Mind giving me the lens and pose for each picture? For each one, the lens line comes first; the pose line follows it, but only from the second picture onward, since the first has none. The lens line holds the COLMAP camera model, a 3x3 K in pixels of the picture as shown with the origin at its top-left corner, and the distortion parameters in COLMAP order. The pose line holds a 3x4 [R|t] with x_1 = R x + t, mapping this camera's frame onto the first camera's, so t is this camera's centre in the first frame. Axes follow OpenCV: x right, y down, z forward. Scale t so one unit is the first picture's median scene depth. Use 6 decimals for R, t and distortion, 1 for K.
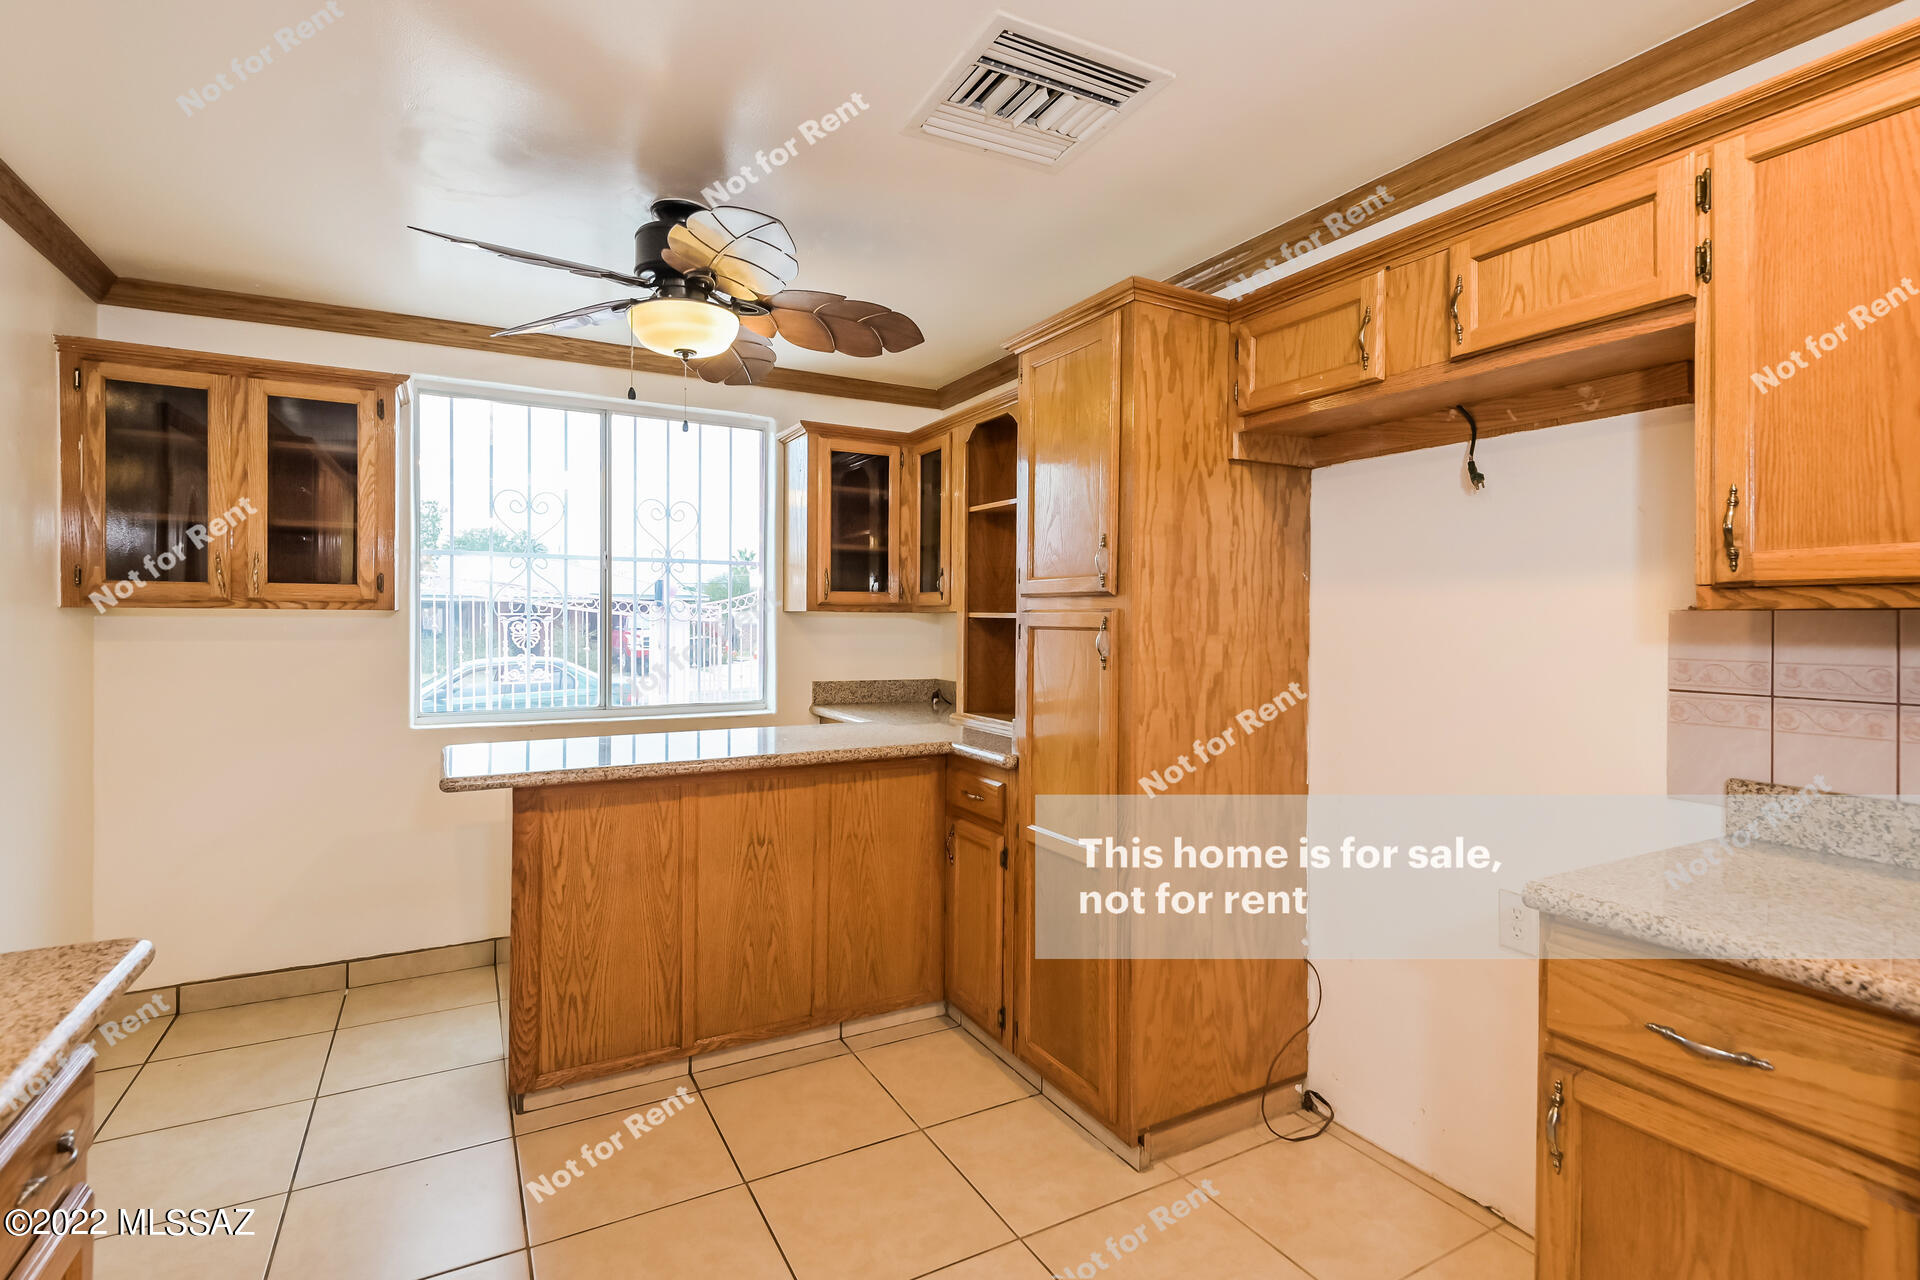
lens RADIAL K [[909.9, 0, 956.9], [0, 909.9, 621.7], [0, 0, 1]] dist [0.017569, -0.001907]
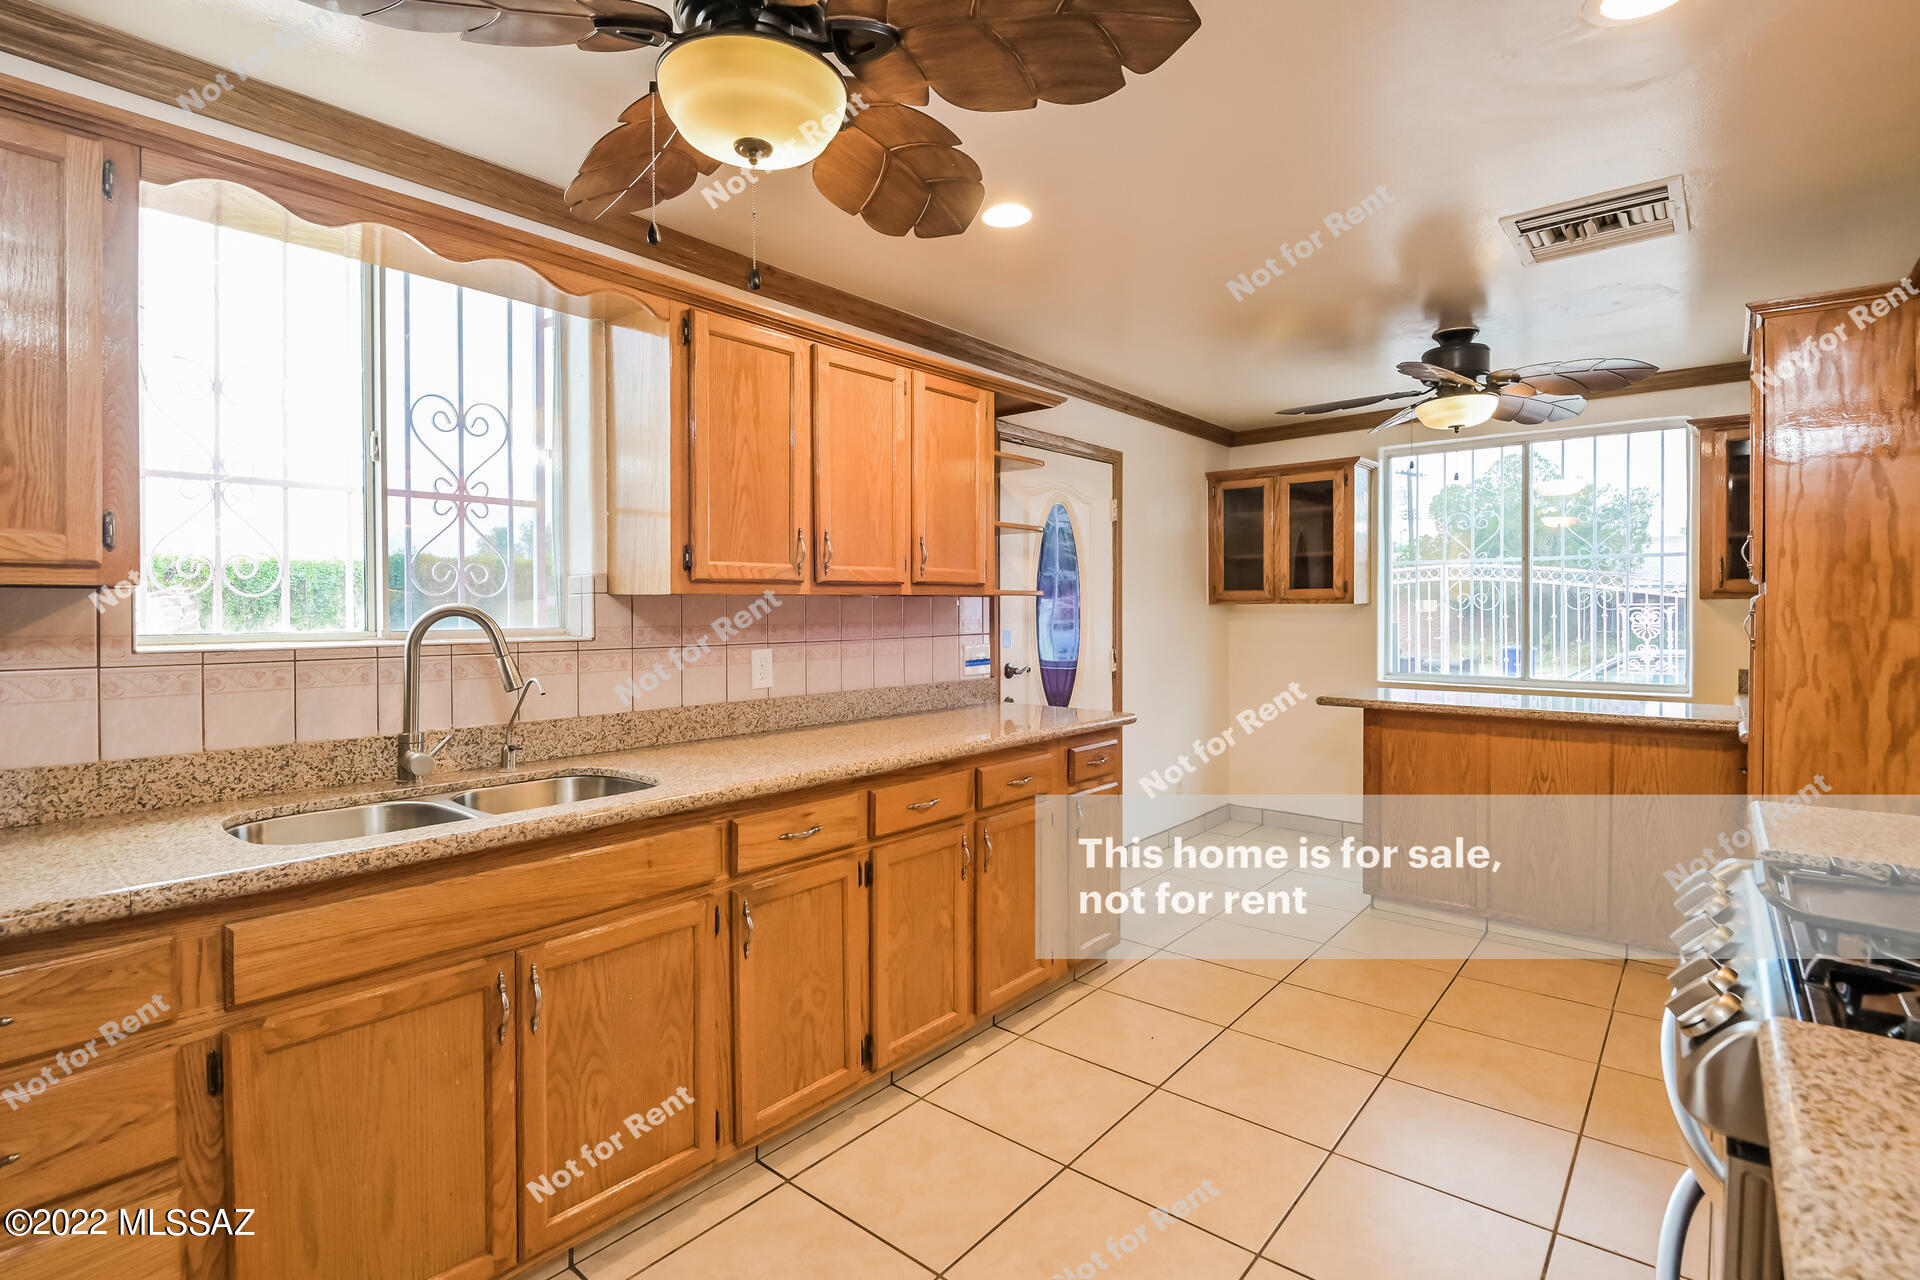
lens RADIAL K [[909.9, 0, 955.4], [0, 909.9, 621.8], [0, 0, 1]] dist [0.017569, -0.001907]
pose [[0.364535, 0.006792, -0.931165, 0.701079], [-0.000828, 0.999975, 0.006970, 0.009372], [0.931189, -0.001770, 0.364532, -0.263133]]
